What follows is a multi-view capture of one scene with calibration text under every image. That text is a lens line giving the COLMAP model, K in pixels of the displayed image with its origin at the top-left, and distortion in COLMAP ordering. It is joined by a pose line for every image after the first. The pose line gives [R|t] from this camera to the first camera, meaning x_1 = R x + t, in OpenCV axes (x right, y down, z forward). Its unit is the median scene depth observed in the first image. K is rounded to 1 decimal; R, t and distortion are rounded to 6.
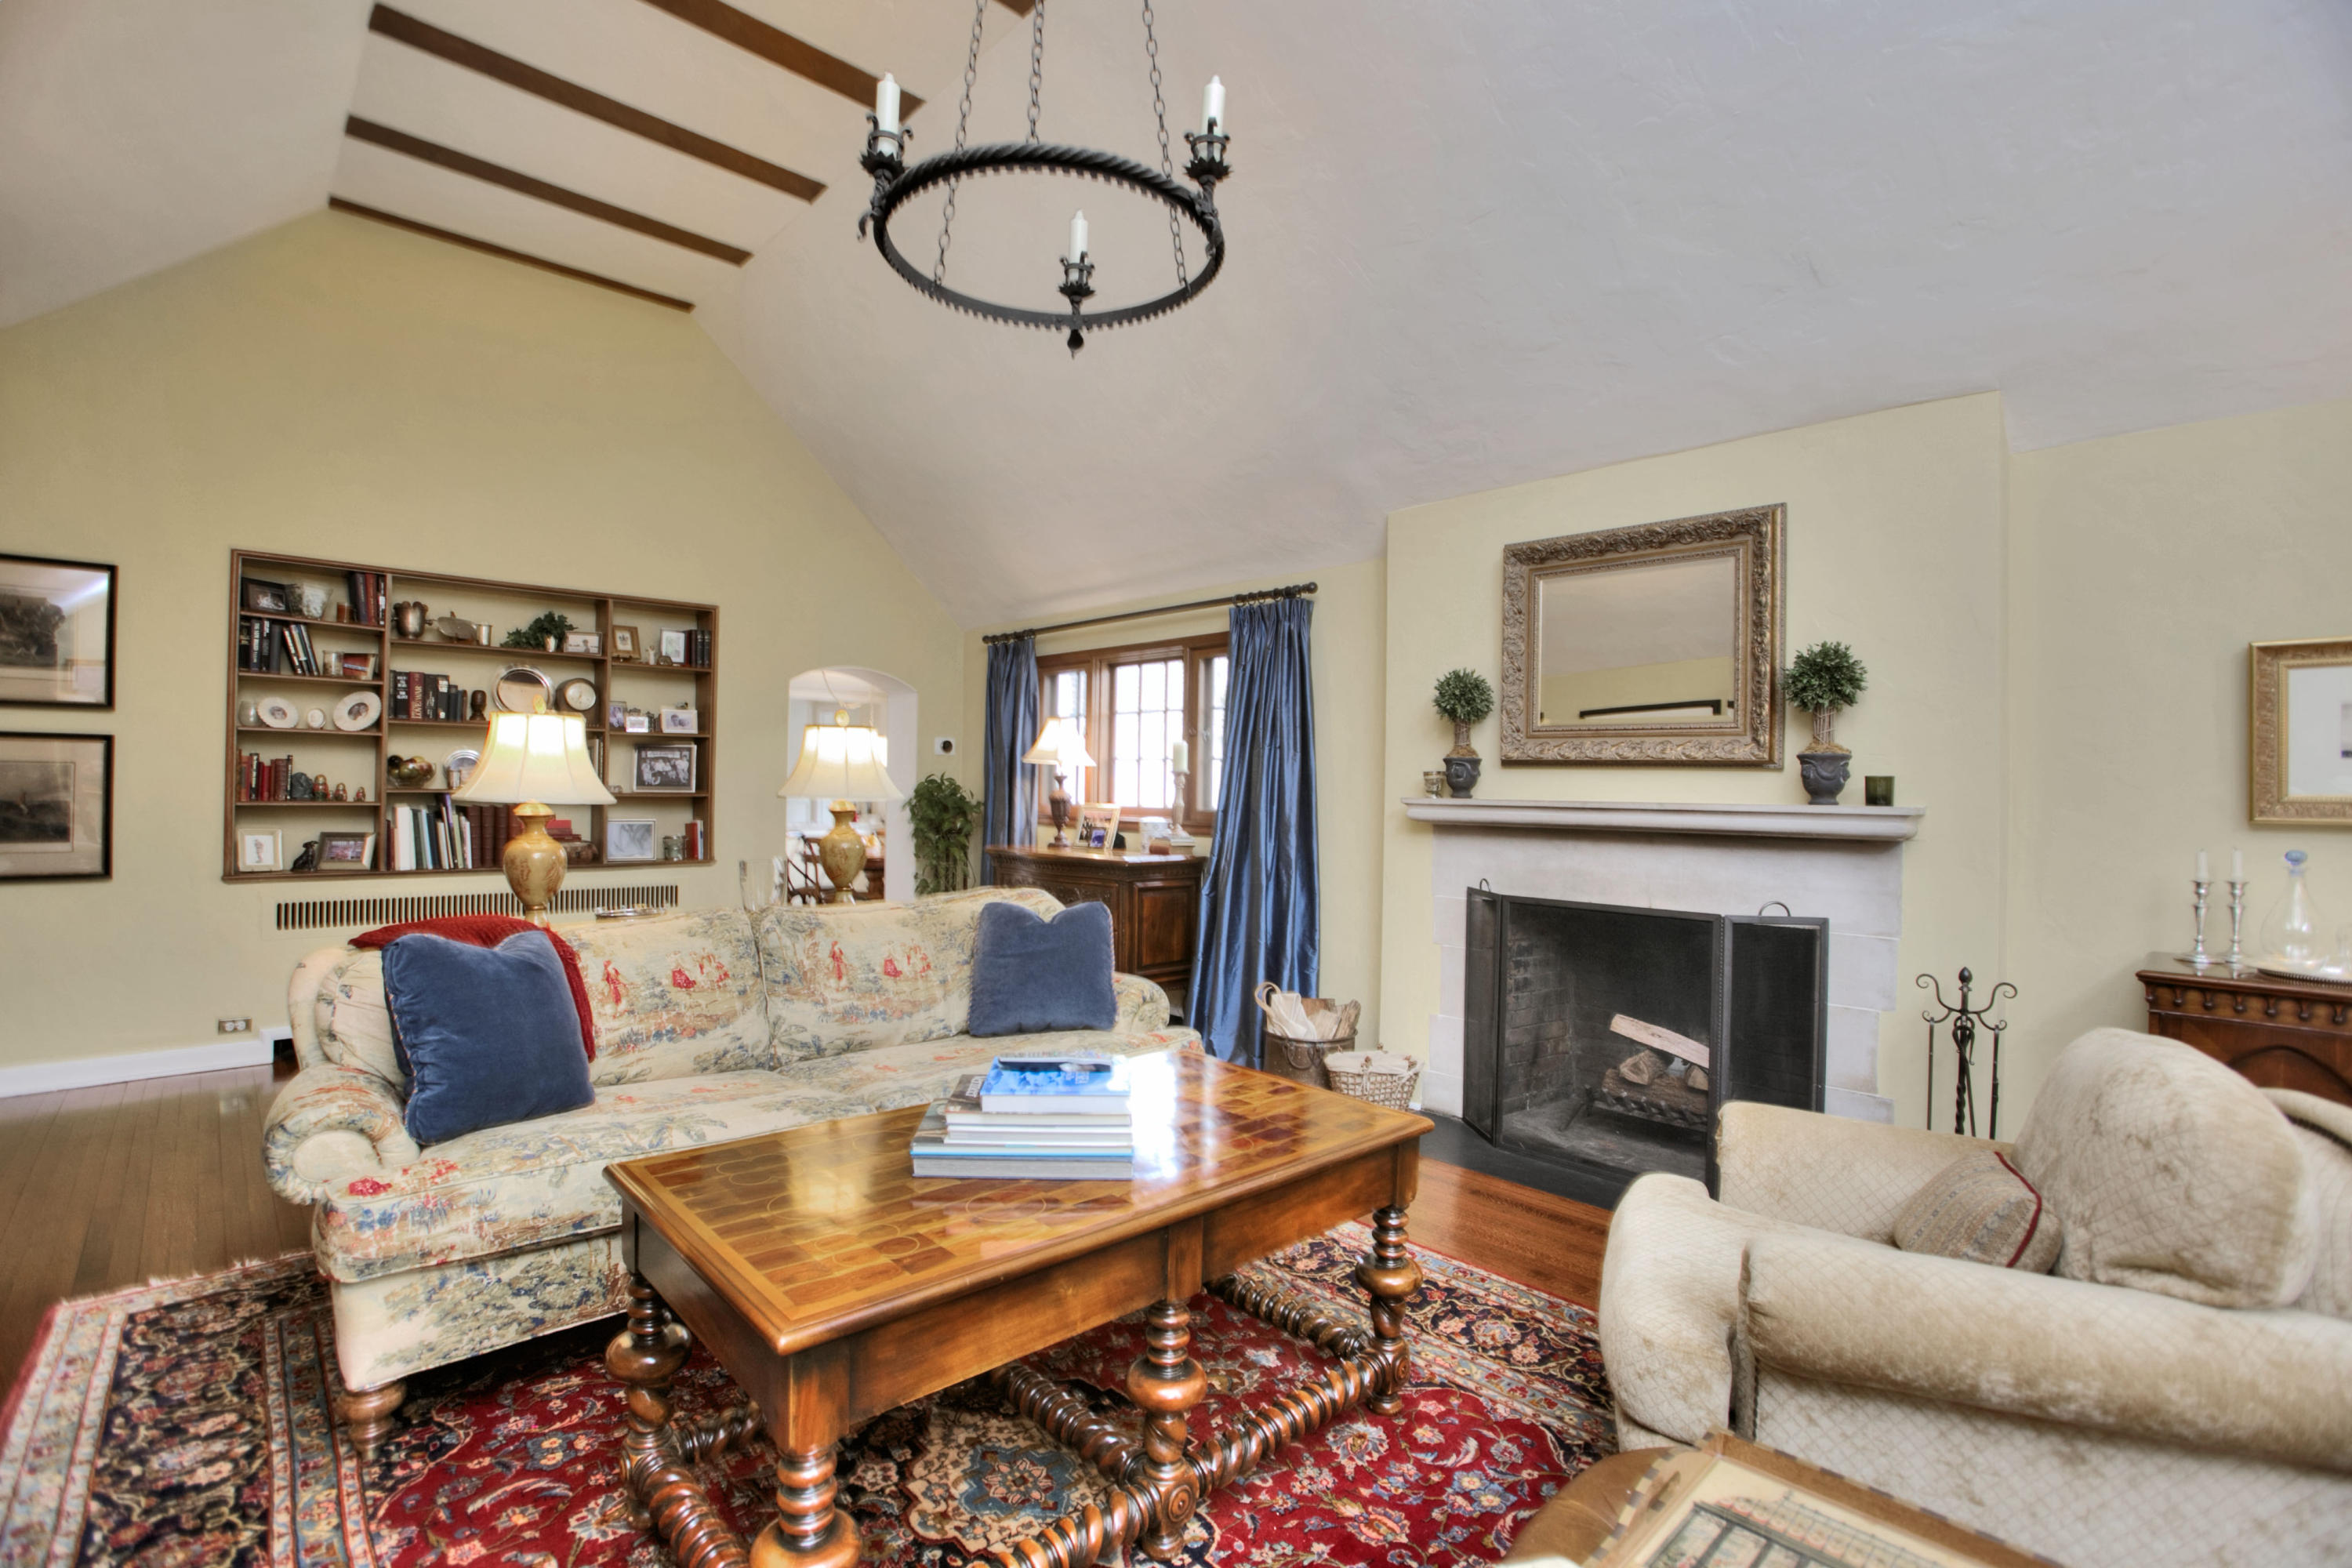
lens RADIAL K [[1087.2, 0, 1176.0], [0, 1087.2, 784.0], [0, 0, 1]] dist [-0.075768, 0.027699]
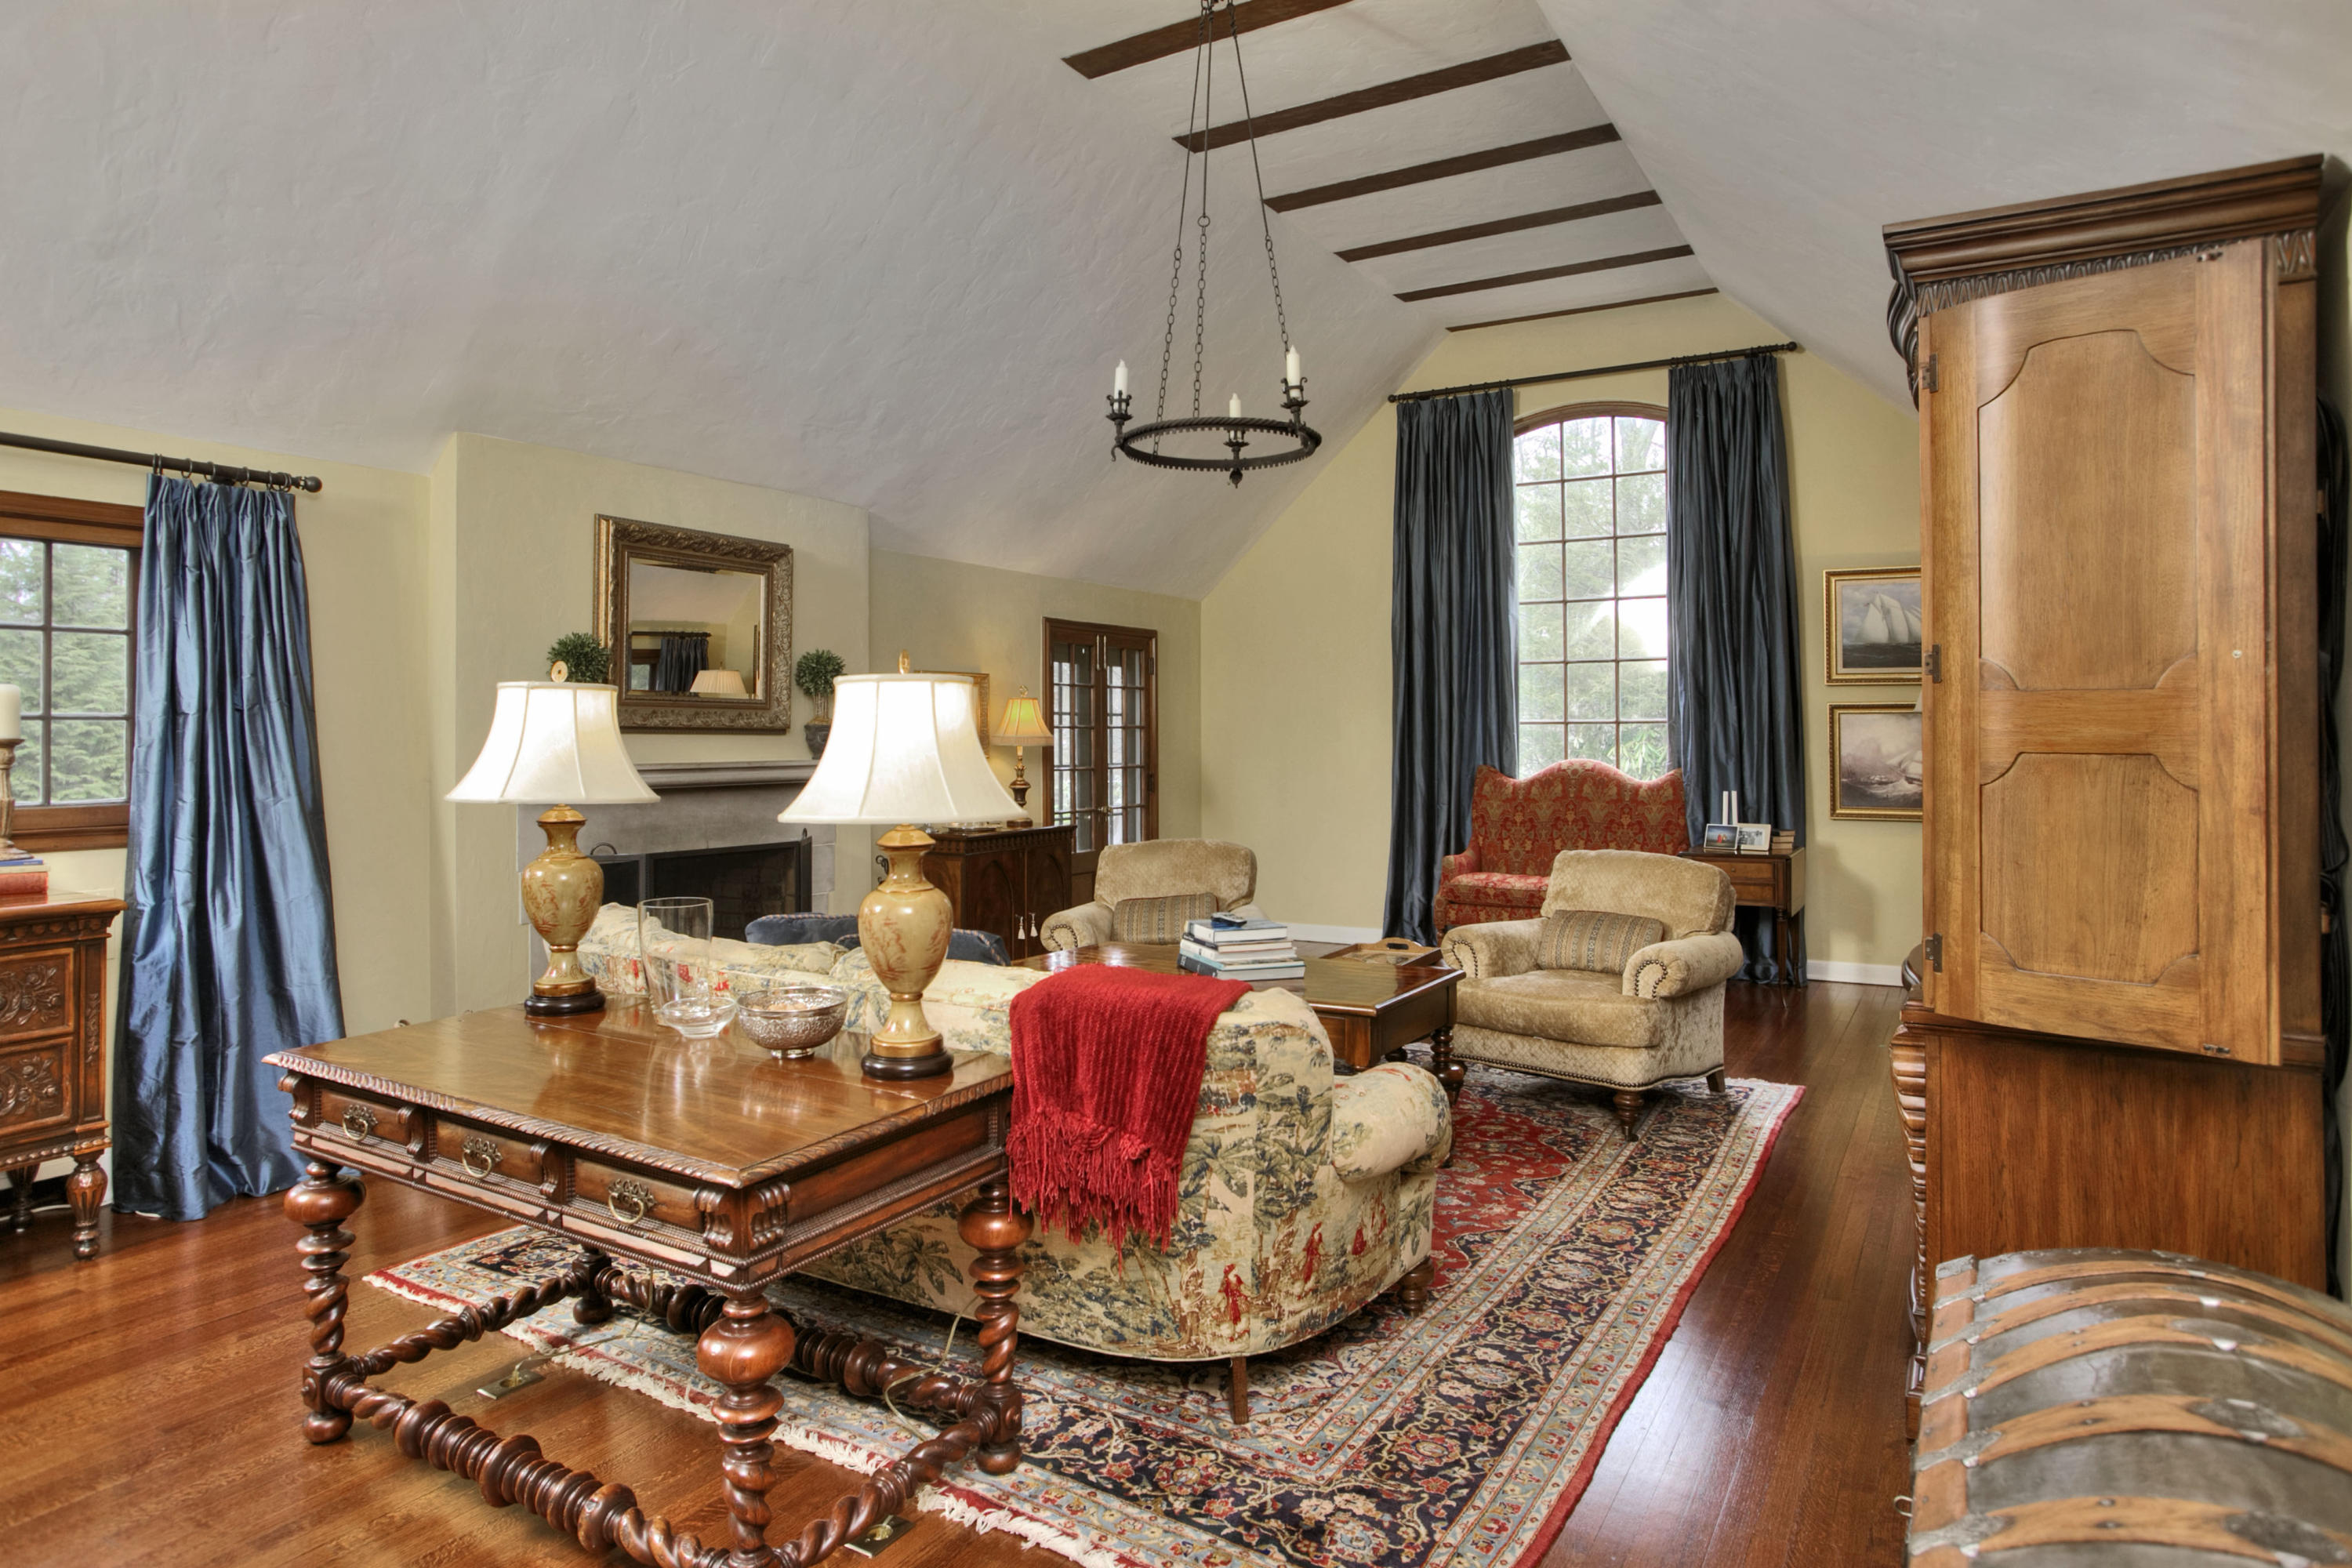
lens RADIAL K [[1334.7, 0, 1186.3], [0, 1334.7, 733.0], [0, 0, 1]] dist [-0.001487, -0.000001]
pose [[-0.269069, -0.016038, 0.962987, -1.014508], [-0.006239, 0.999869, 0.014909, -0.036445], [-0.963101, -0.001997, -0.269134, 0.765778]]
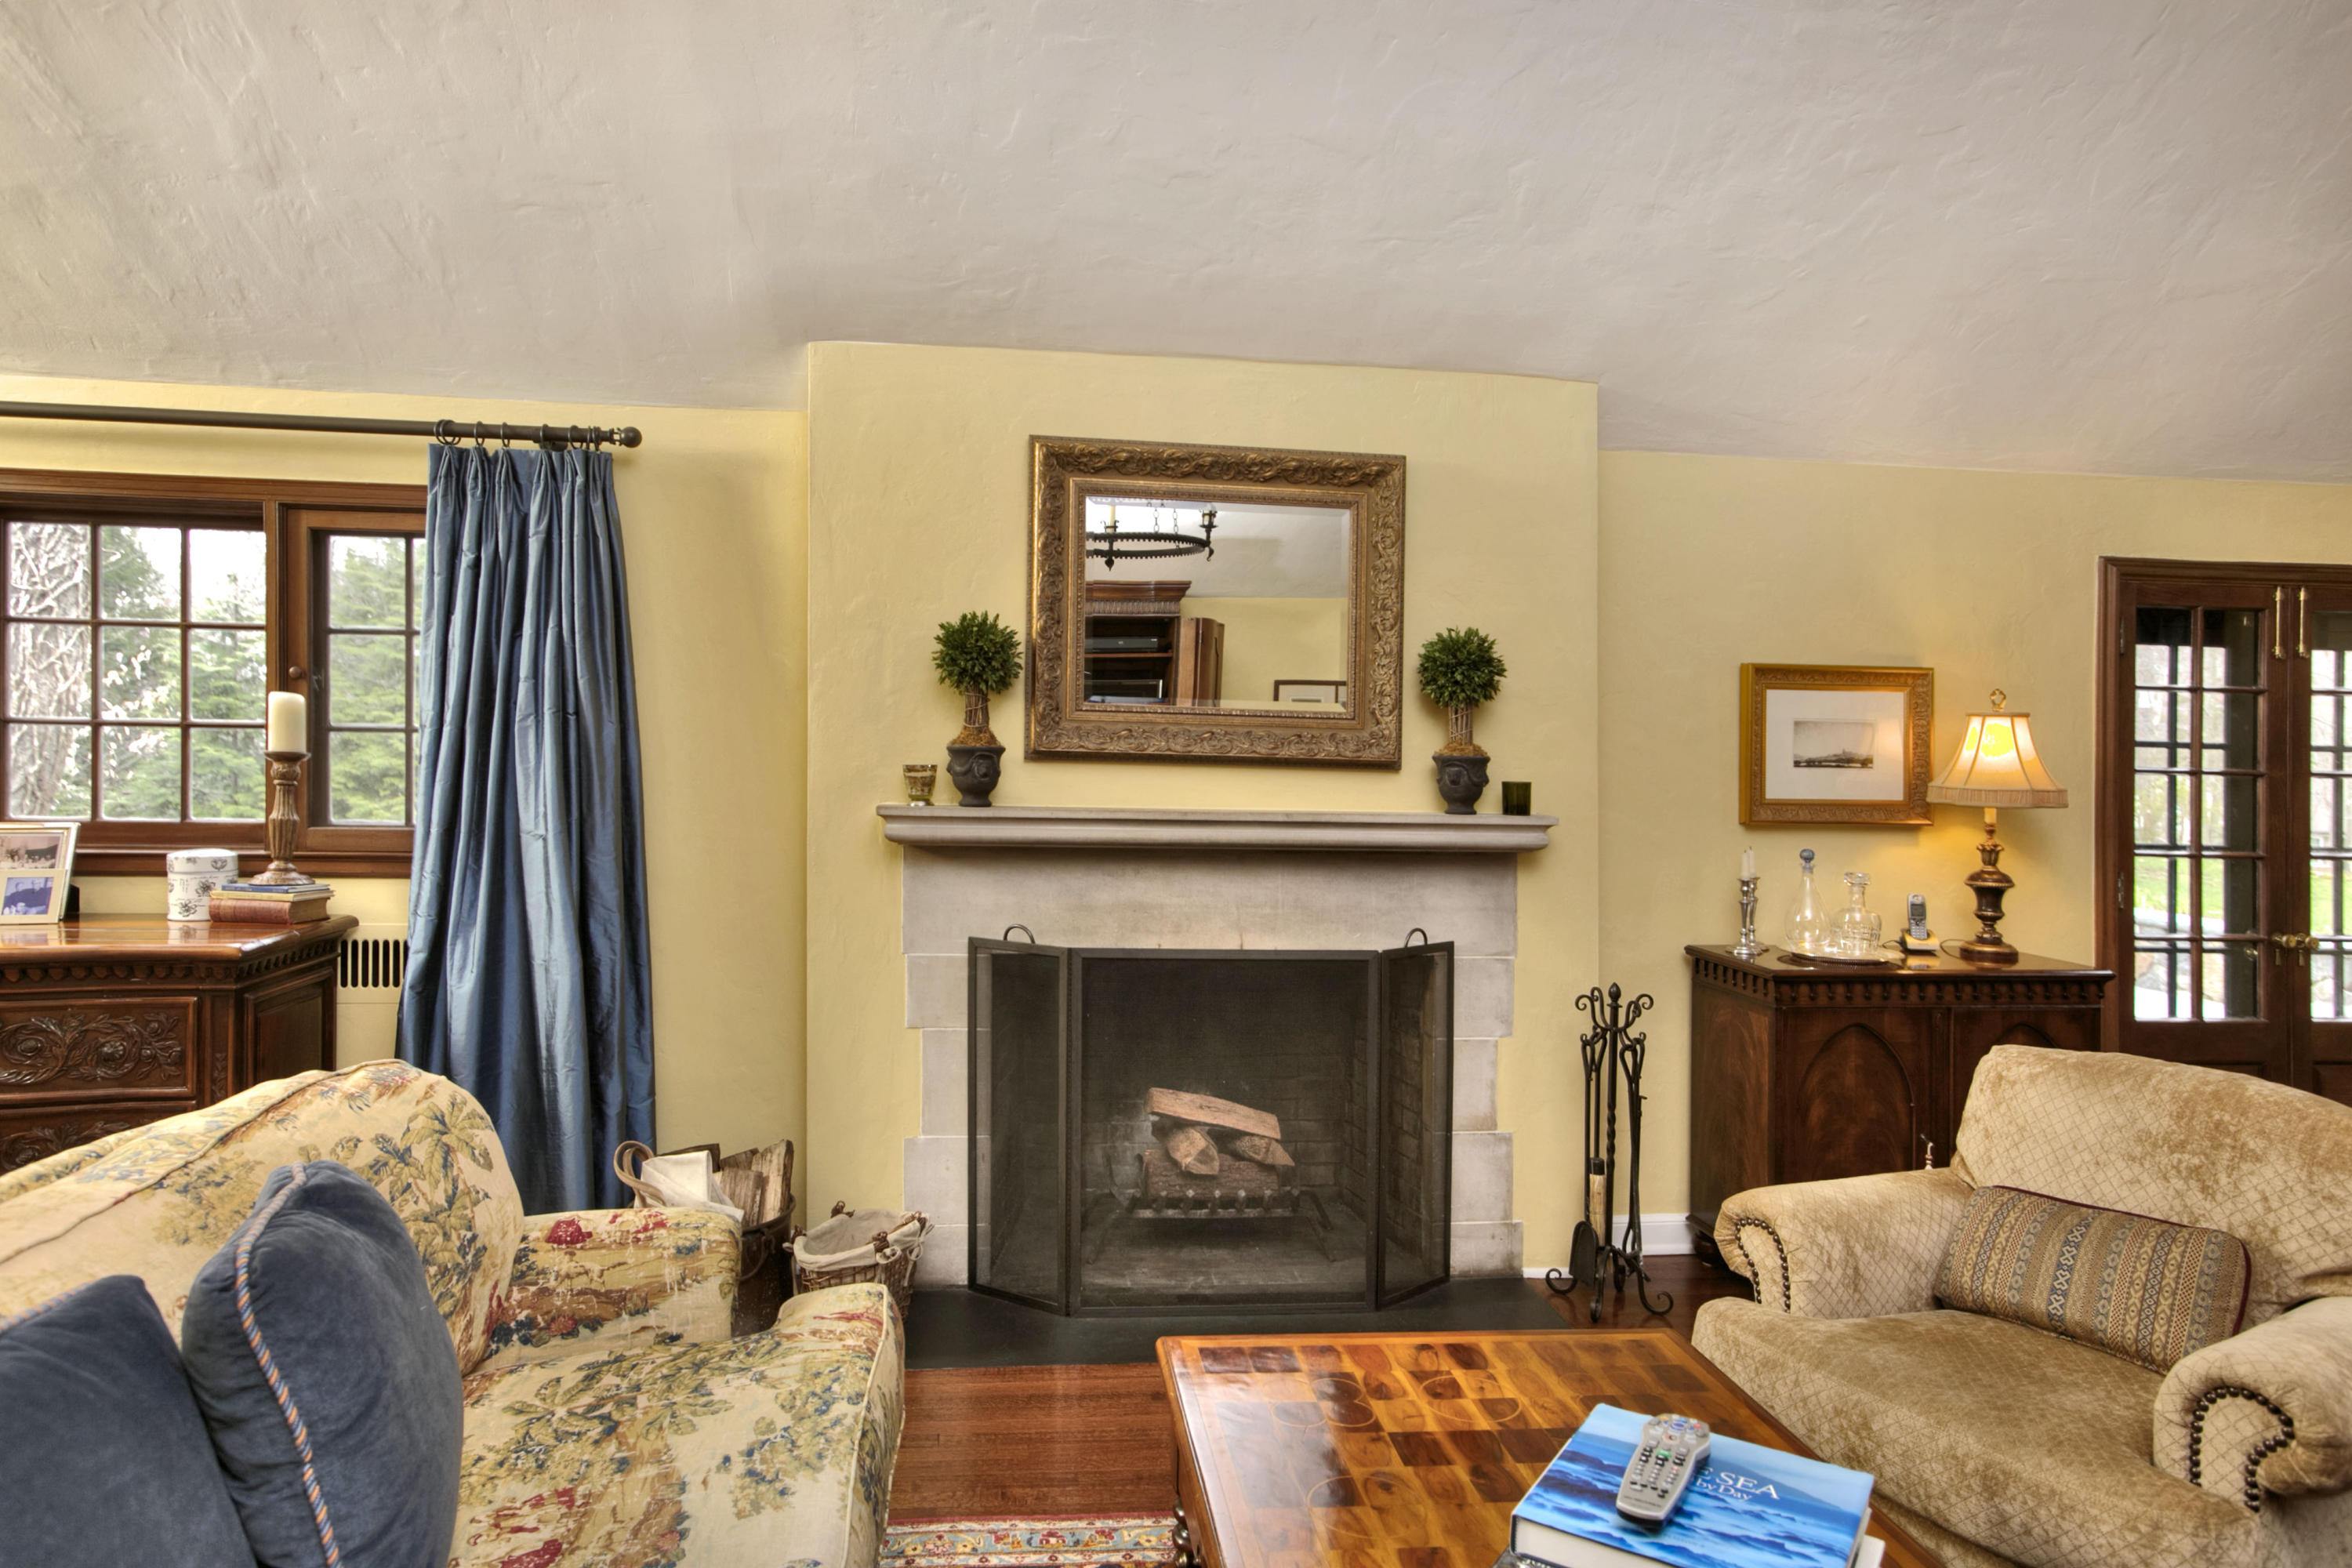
lens RADIAL K [[1395.1, 0, 1170.5], [0, 1395.1, 751.7], [0, 0, 1]] dist [-0.010539, -0.001023]
pose [[0.598879, -0.003365, 0.800832, -0.344372], [-0.013635, 0.999803, 0.014398, -0.033892], [-0.800723, -0.019542, 0.598715, 0.377037]]
